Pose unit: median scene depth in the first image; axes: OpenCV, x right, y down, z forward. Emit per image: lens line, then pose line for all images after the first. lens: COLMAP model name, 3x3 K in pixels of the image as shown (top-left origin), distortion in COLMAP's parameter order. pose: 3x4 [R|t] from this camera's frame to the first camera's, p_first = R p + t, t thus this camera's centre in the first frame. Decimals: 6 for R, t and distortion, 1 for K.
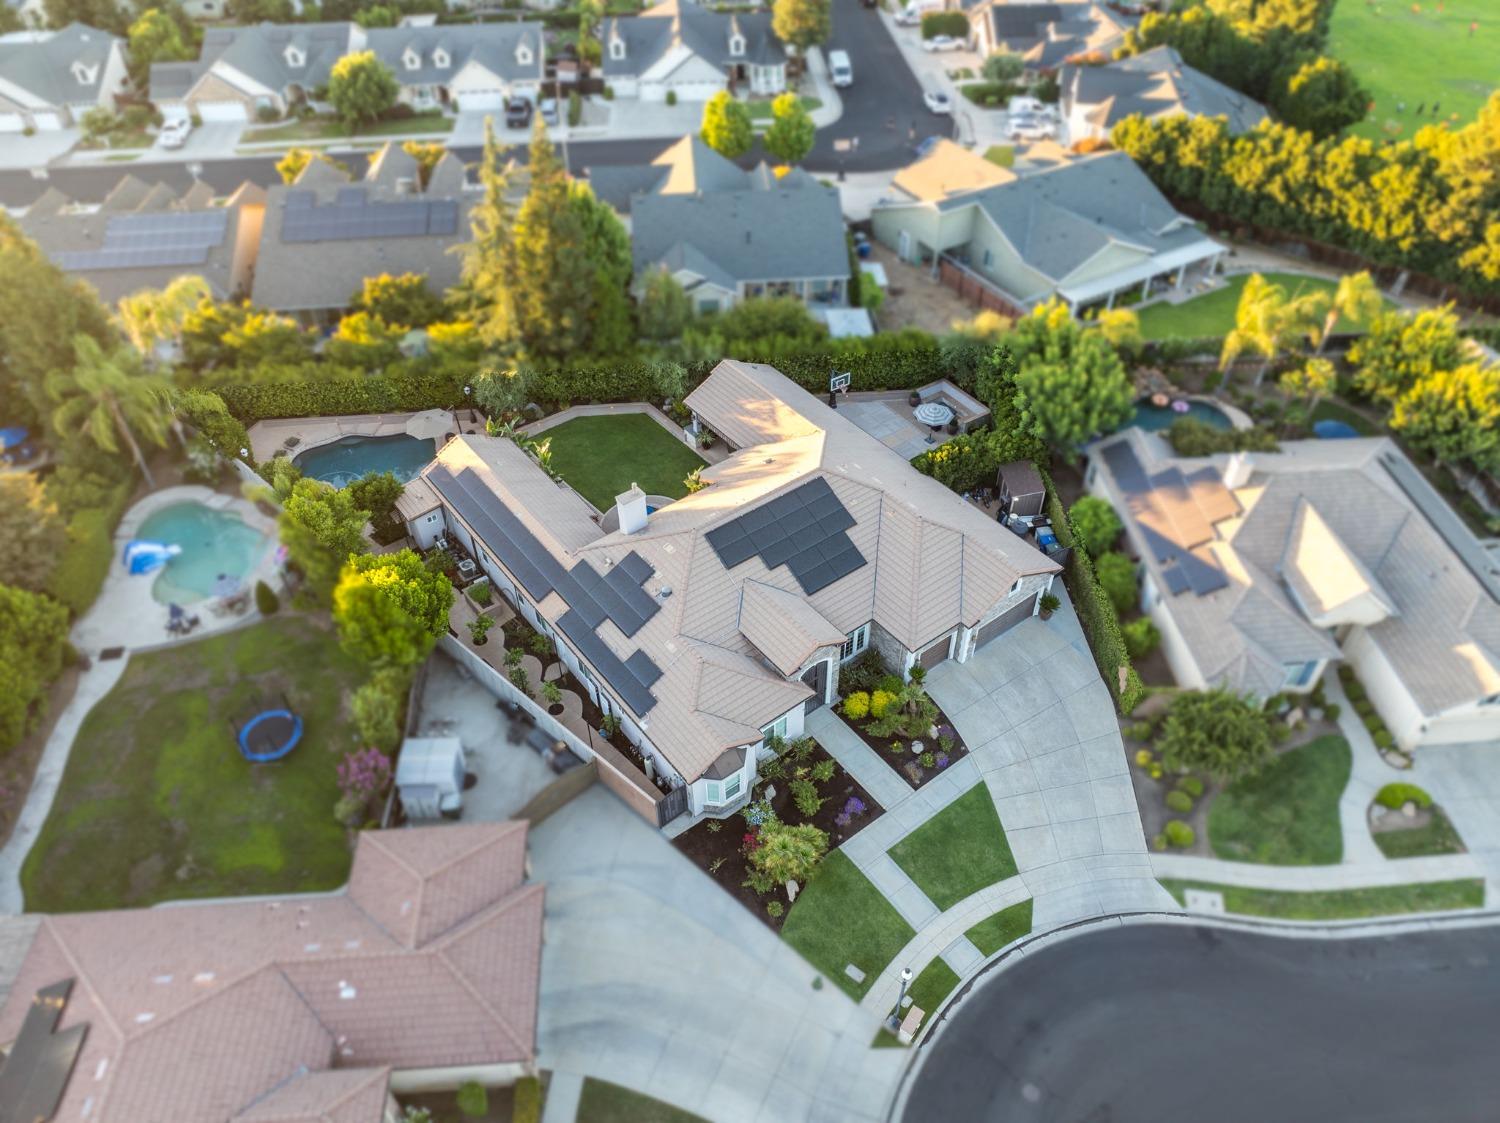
lens RADIAL K [[1057.7, 0, 750.0], [0, 1057.7, 561.5], [0, 0, 1]] dist [-0.068460, 0.047486]
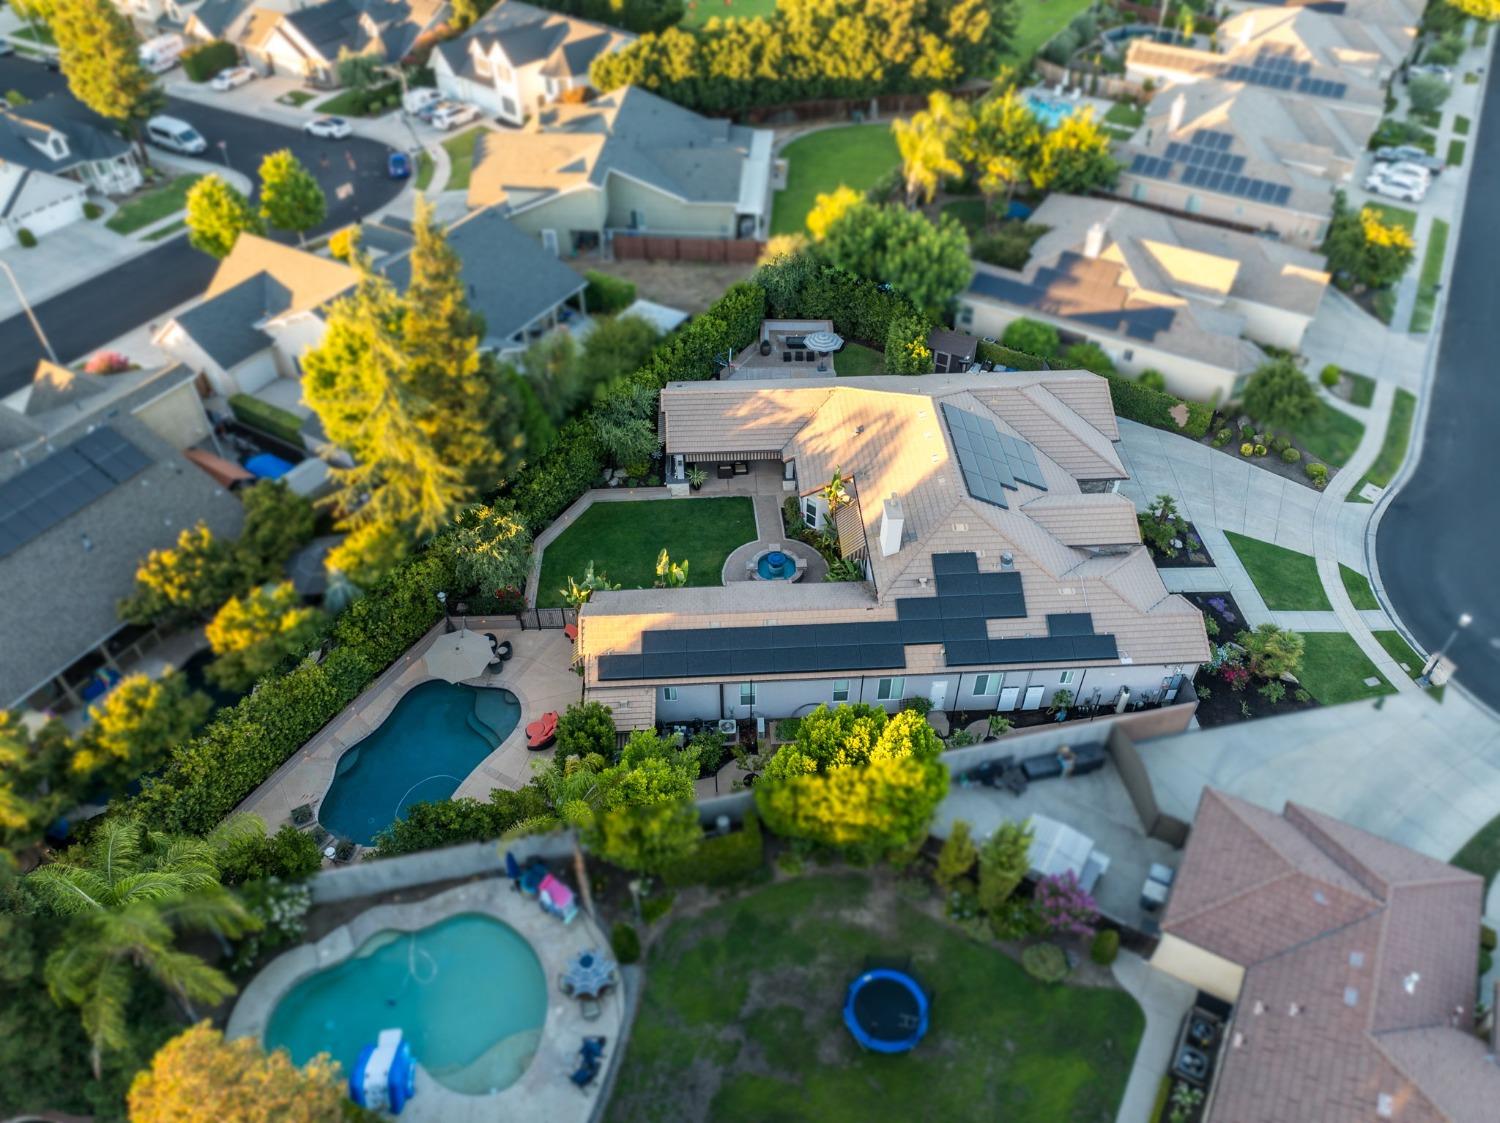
lens RADIAL K [[1057.7, 0, 750.0], [0, 1057.7, 561.5], [0, 0, 1]] dist [-0.068460, 0.047486]
pose [[0.568875, -0.557065, 0.605029, -0.554176], [0.557666, 0.801988, 0.214067, -0.211822], [-0.604475, 0.215627, 0.766887, 0.298112]]
